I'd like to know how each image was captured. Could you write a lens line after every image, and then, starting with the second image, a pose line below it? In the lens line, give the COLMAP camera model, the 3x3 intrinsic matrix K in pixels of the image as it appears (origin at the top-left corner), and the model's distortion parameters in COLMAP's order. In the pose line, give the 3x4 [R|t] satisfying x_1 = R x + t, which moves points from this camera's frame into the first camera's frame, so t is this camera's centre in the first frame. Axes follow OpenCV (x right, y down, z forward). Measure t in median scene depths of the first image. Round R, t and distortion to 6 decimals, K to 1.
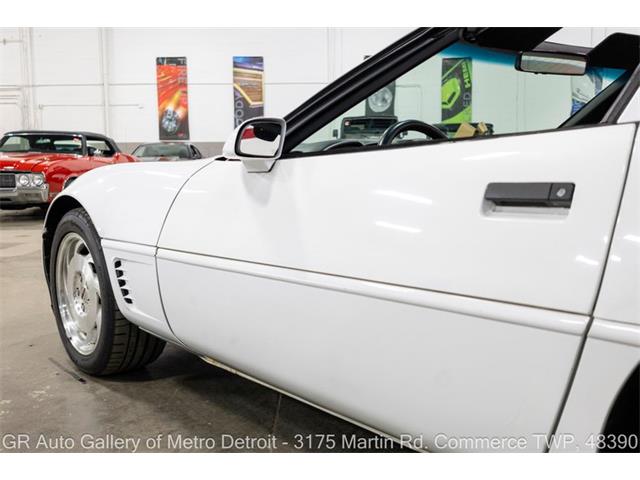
lens RADIAL K [[697.3, 0, 303.1], [0, 697.3, 240.2], [0, 0, 1]] dist [-0.010449, -0.005319]
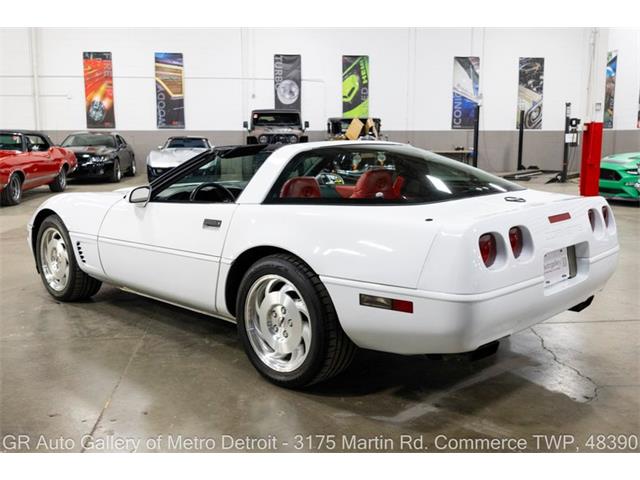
lens RADIAL K [[723.5, 0, 318.7], [0, 723.5, 229.1], [0, 0, 1]] dist [0.006821, 0.002674]
pose [[0.994045, -0.009647, 0.108540, 0.030482], [0.007324, 0.999736, 0.021781, -0.007353], [-0.108721, -0.020857, 0.993853, -0.174276]]
